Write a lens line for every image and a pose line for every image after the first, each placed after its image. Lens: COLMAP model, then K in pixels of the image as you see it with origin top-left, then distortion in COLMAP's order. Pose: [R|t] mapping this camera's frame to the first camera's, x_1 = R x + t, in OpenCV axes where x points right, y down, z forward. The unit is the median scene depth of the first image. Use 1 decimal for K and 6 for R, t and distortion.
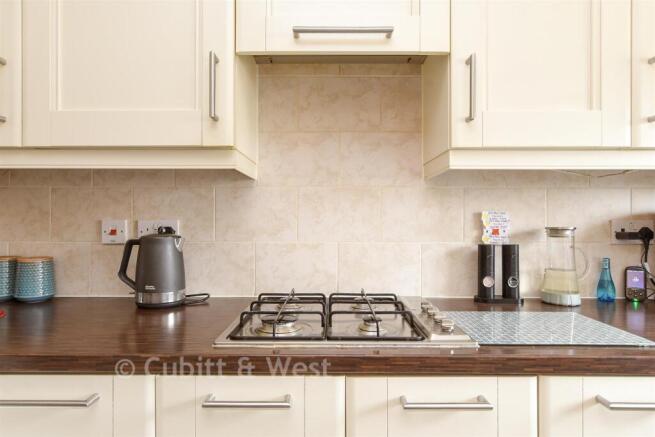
lens RADIAL K [[381.0, 0, 327.5], [0, 381.0, 218.5], [0, 0, 1]] dist [-0.001638, 0.000506]
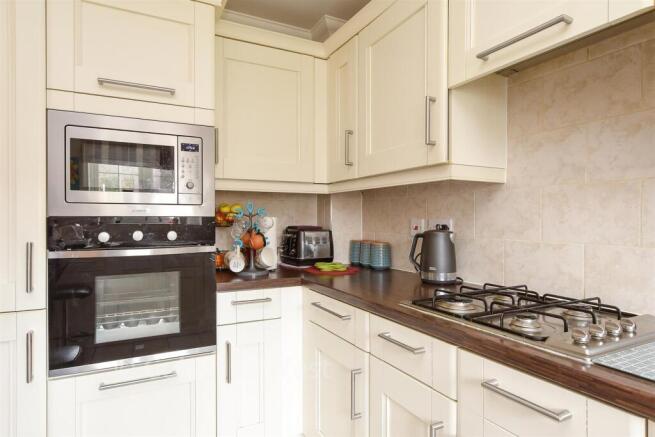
lens RADIAL K [[381.0, 0, 327.5], [0, 381.0, 218.5], [0, 0, 1]] dist [-0.001638, 0.000506]
pose [[0.465160, -0.001470, -0.885225, 0.548437], [0.002119, 0.999998, -0.000547, 0.000510], [0.885224, -0.001621, 0.465162, 0.034887]]
